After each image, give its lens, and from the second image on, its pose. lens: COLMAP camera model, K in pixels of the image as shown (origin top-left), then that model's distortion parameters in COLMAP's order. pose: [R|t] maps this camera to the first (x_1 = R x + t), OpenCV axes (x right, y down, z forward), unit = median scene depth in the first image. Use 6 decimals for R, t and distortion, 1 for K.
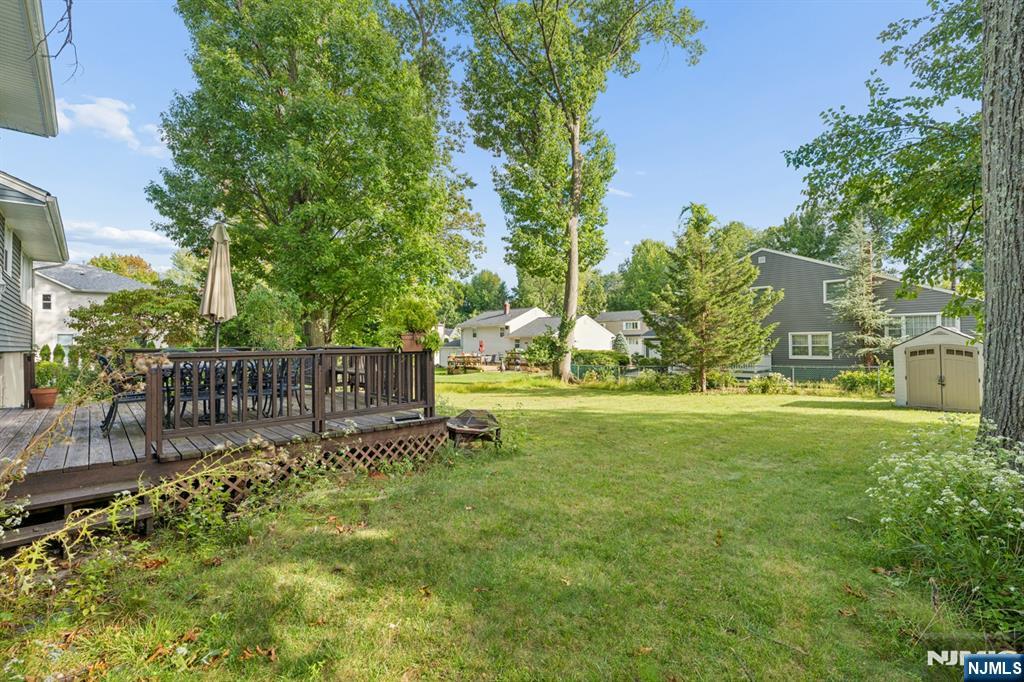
lens RADIAL K [[461.9, 0, 510.2], [0, 461.9, 331.0], [0, 0, 1]] dist [-0.002200, -0.000619]
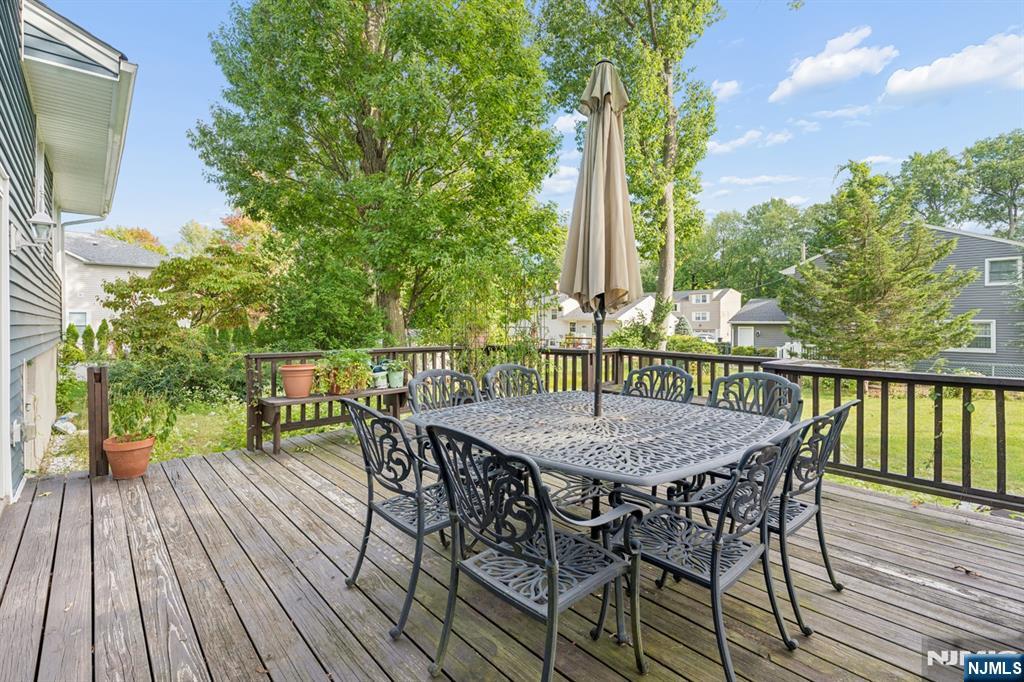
lens RADIAL K [[471.8, 0, 515.8], [0, 471.8, 323.5], [0, 0, 1]] dist [-0.001479, 0.000240]
pose [[0.999928, 0.010537, -0.005776, -0.165788], [-0.010382, 0.999603, 0.026189, -0.004646], [0.006049, -0.026127, 0.999640, 0.138632]]
